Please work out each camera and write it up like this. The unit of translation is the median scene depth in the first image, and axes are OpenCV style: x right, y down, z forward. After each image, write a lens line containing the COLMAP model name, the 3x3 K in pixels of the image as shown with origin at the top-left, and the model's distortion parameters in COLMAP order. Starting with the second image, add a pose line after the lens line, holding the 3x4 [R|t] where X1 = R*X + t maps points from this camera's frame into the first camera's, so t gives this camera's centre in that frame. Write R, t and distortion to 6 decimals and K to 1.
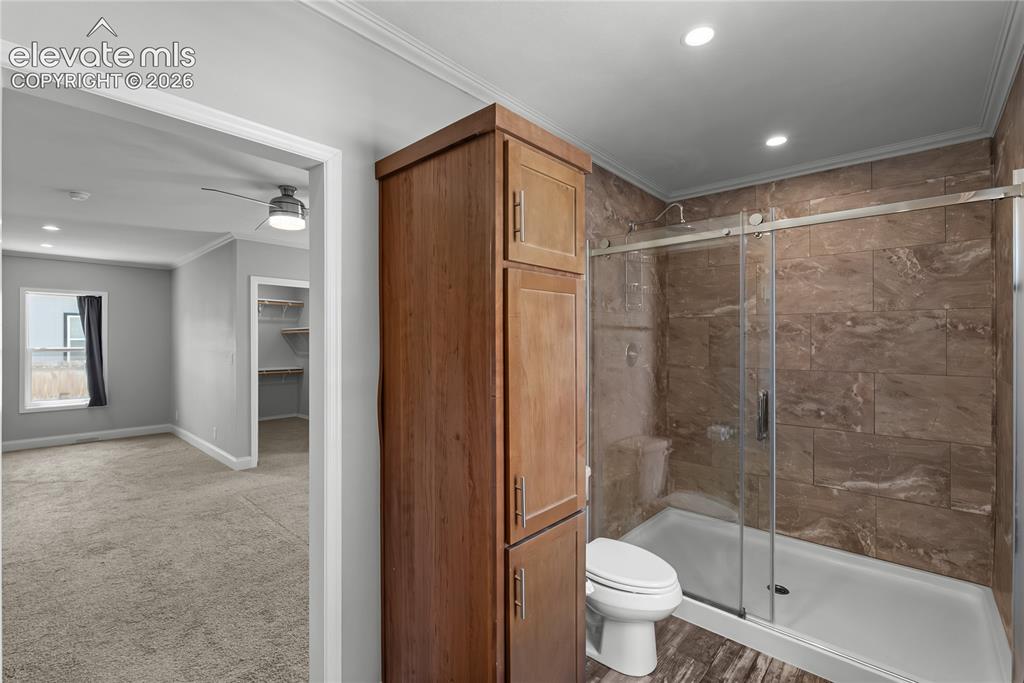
lens RADIAL K [[454.4, 0, 514.7], [0, 454.4, 340.6], [0, 0, 1]] dist [-0.003035, -0.000065]
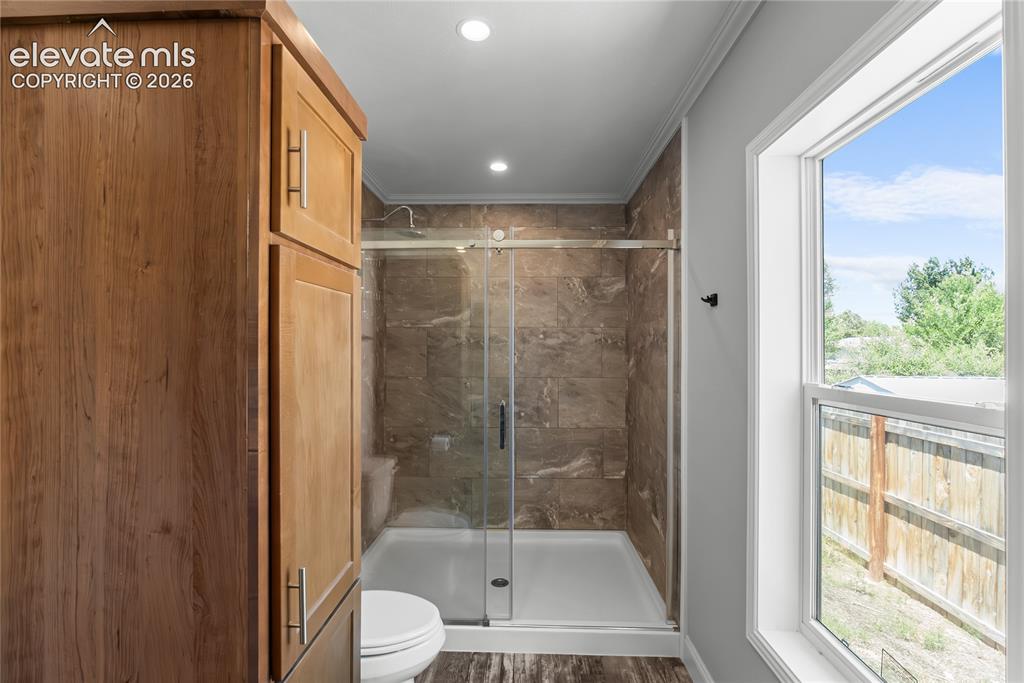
lens RADIAL K [[452.3, 0, 515.5], [0, 452.3, 345.6], [0, 0, 1]] dist [-0.006920, 0.000152]
pose [[0.761129, 0.004532, 0.648585, -0.085316], [-0.001364, 0.999985, -0.005387, -0.008053], [-0.648600, 0.003215, 0.761123, 0.152235]]
